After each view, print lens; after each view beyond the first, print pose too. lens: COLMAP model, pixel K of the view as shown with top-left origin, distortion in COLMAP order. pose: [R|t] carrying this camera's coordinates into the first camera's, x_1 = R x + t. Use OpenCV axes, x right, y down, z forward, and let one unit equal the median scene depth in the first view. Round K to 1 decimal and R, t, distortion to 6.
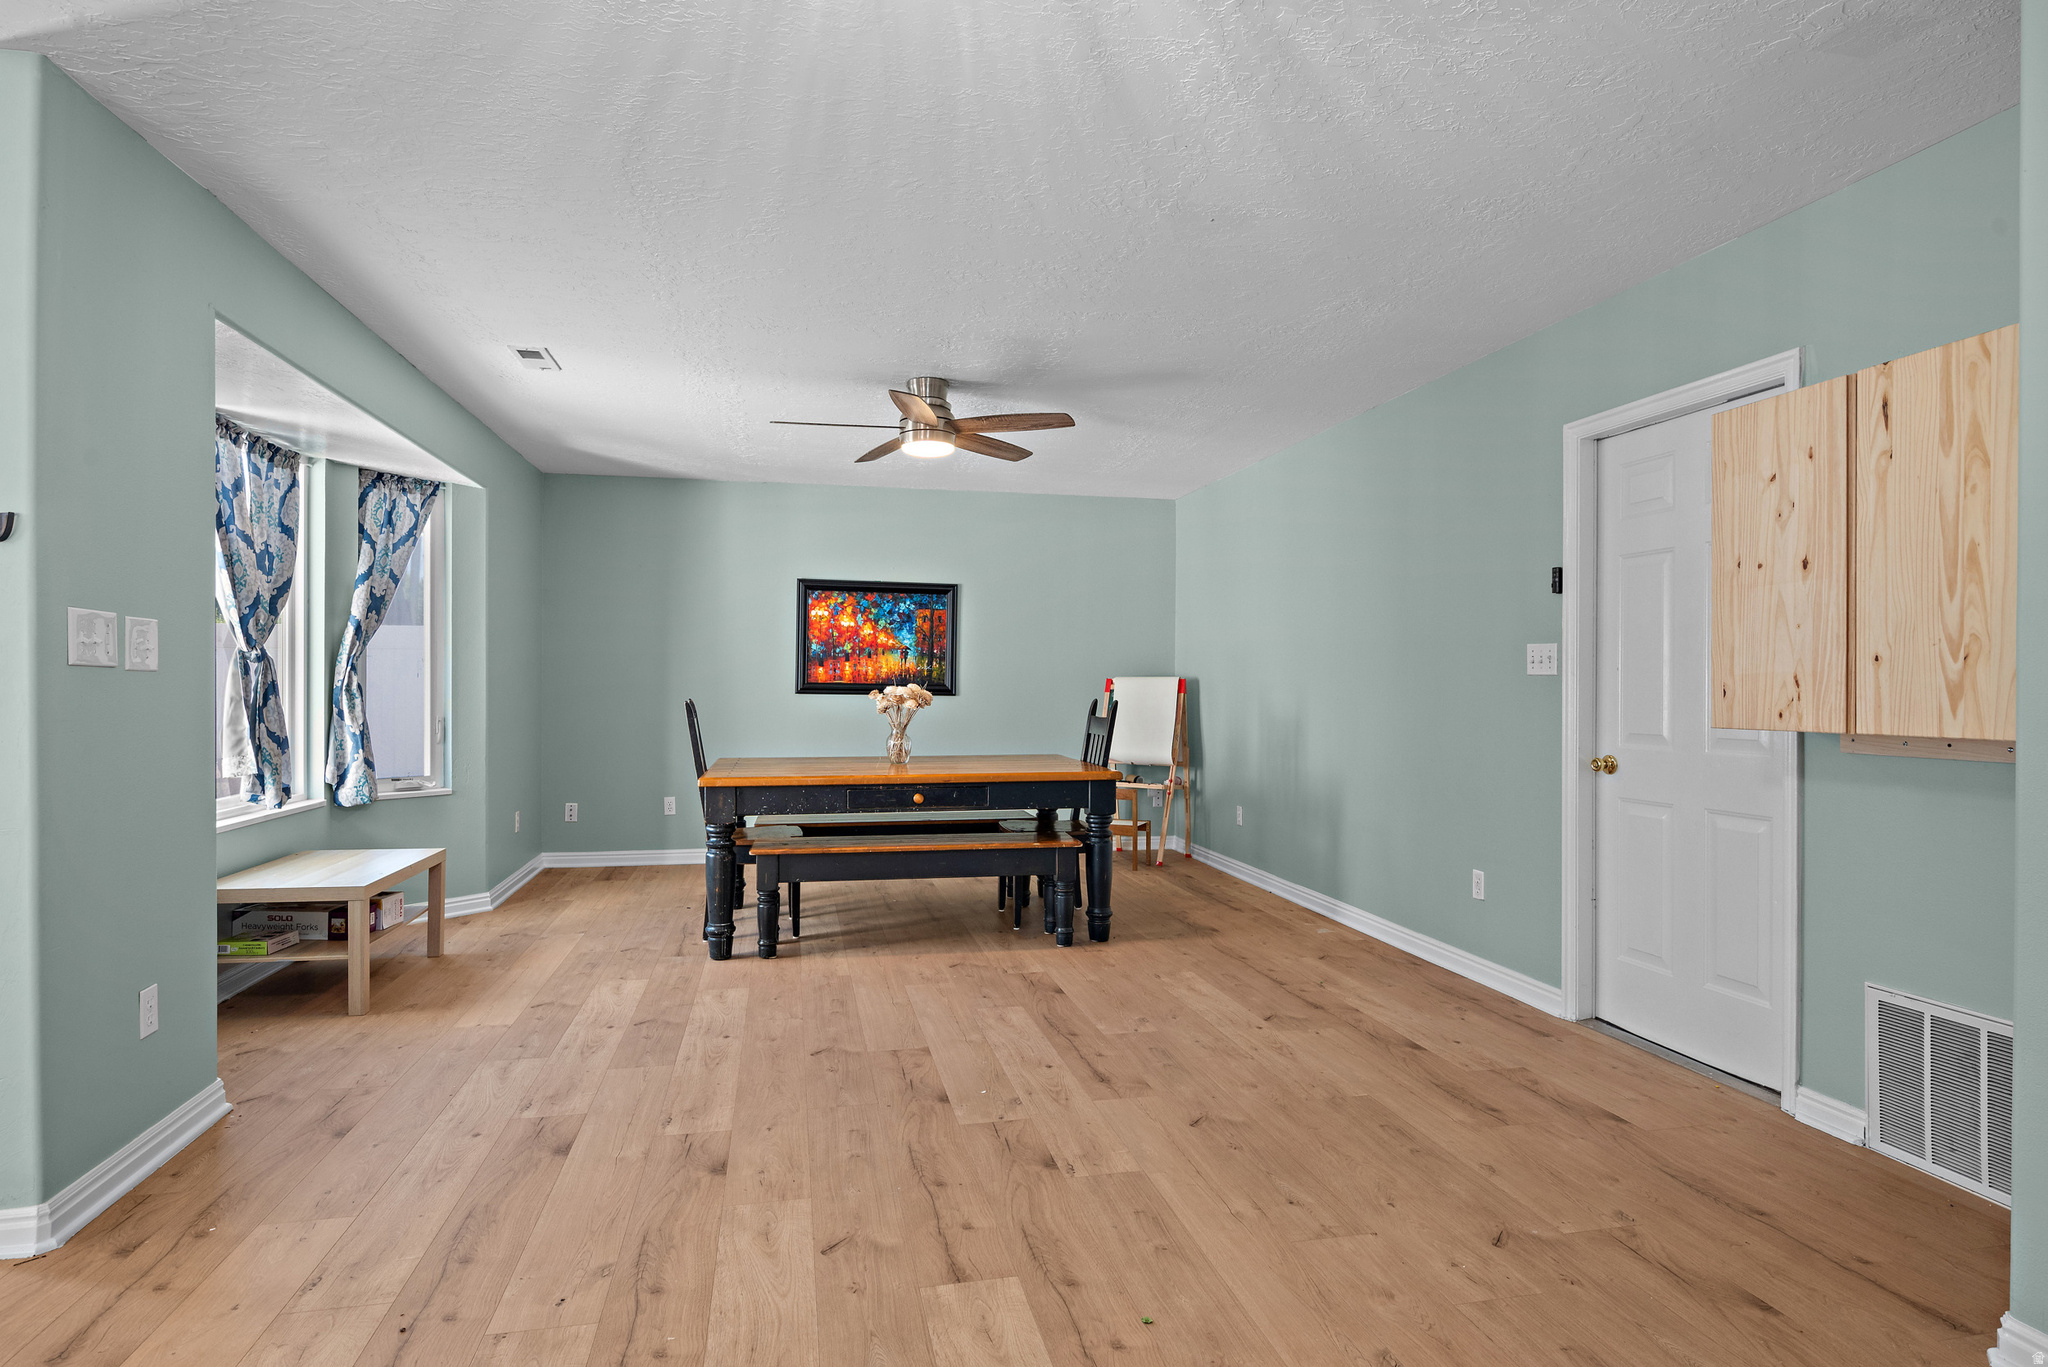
lens RADIAL K [[1109.4, 0, 1035.1], [0, 1109.4, 687.3], [0, 0, 1]] dist [-0.001616, 0.000177]
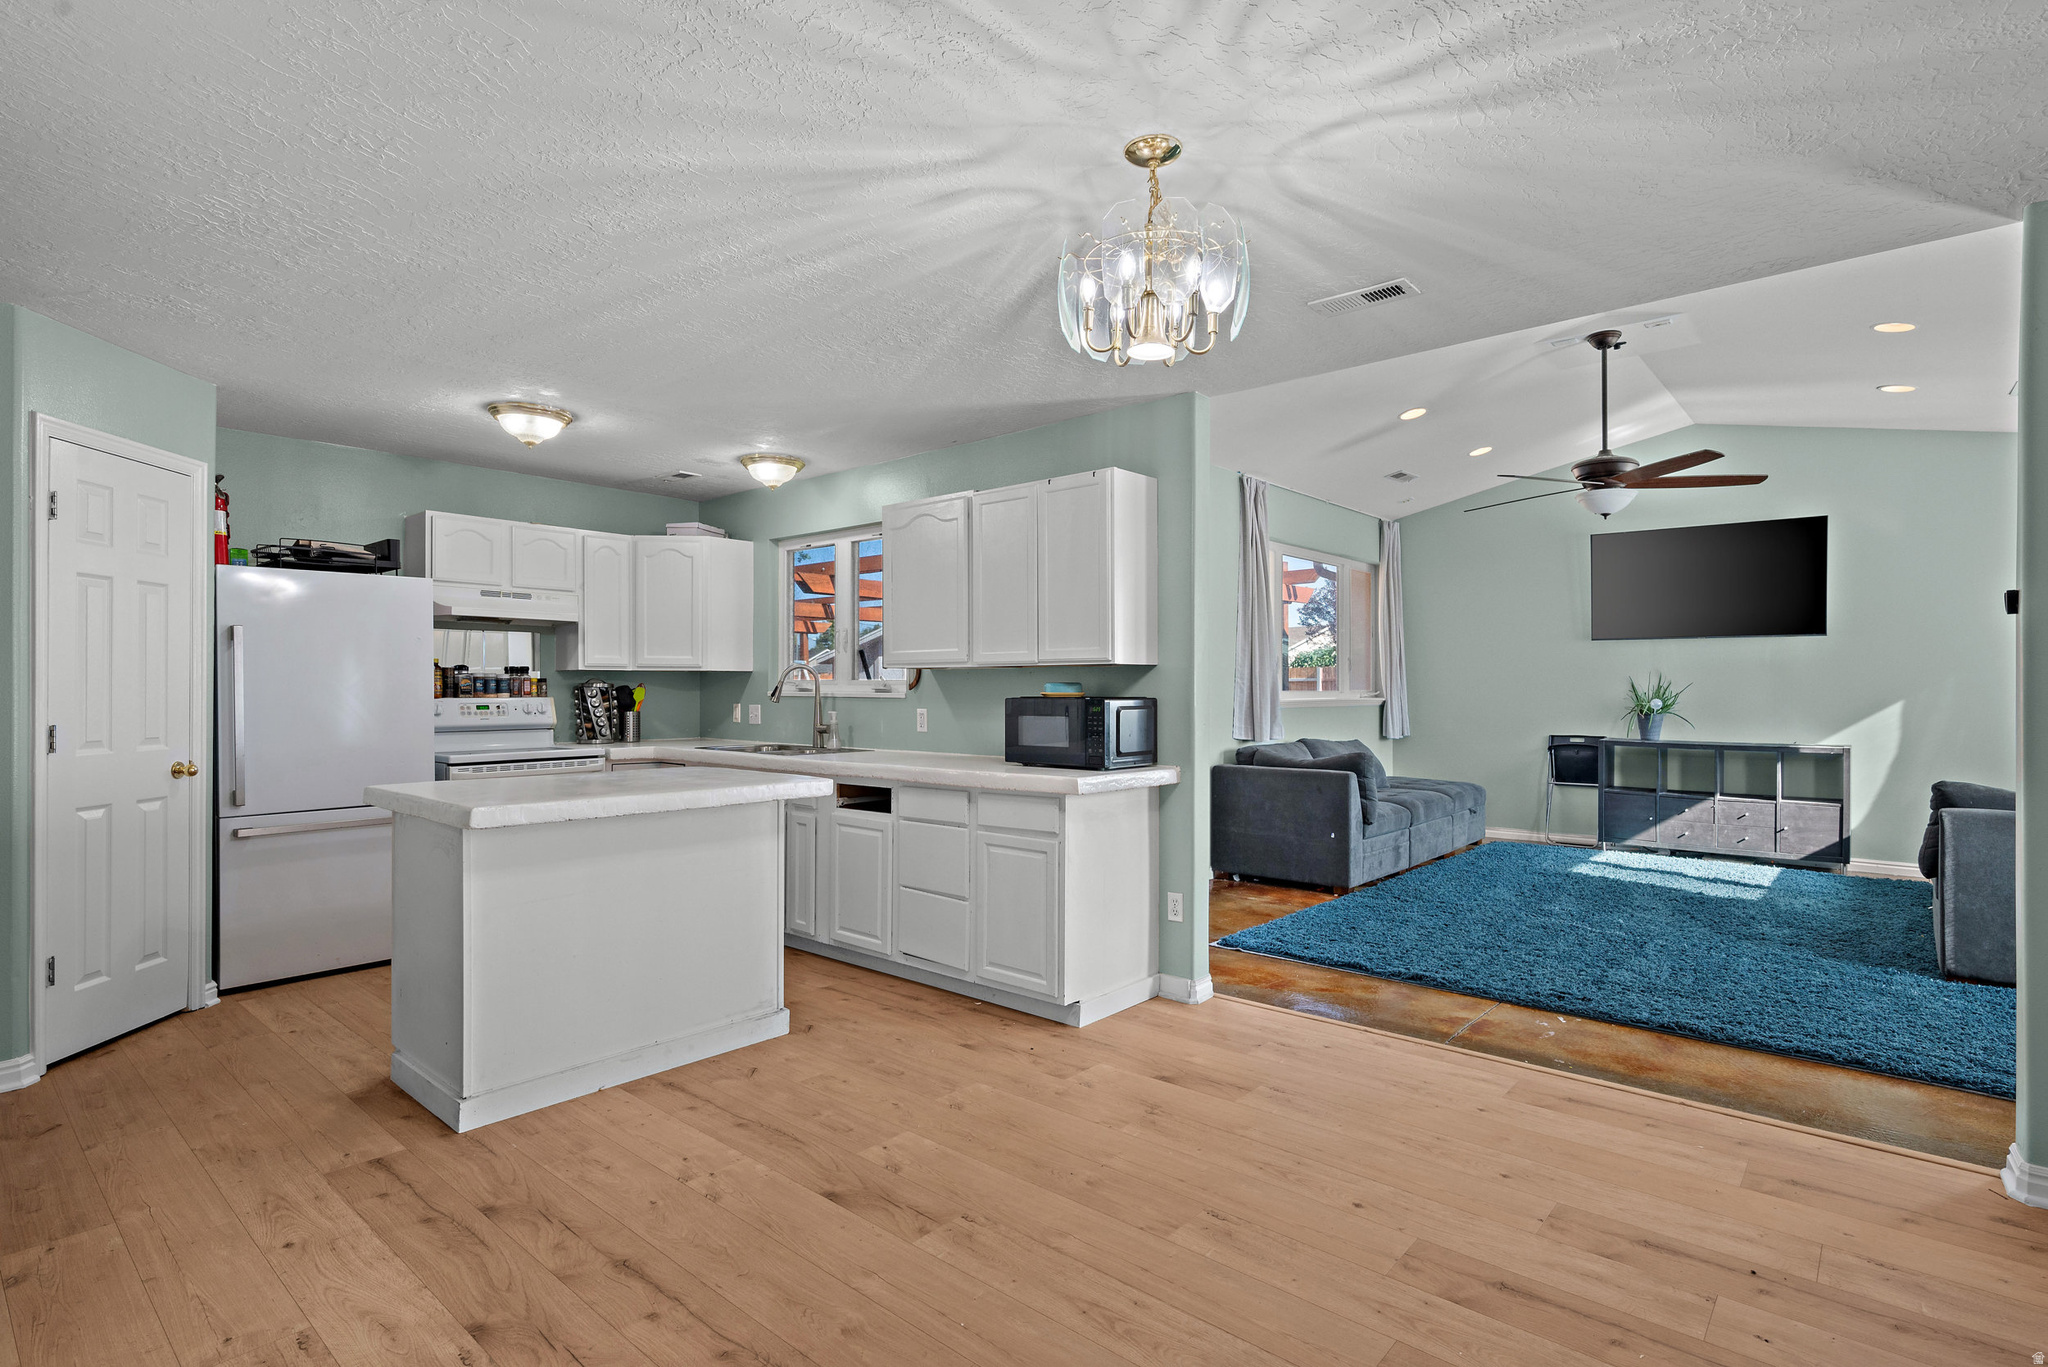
lens RADIAL K [[999.2, 0, 1023.7], [0, 999.2, 690.5], [0, 0, 1]] dist [-0.000169, 0.000005]
pose [[-0.804378, -0.002452, -0.594112, 0.320961], [-0.004197, 0.999990, 0.001556, -0.021840], [0.594103, 0.003745, -0.804380, 0.632625]]
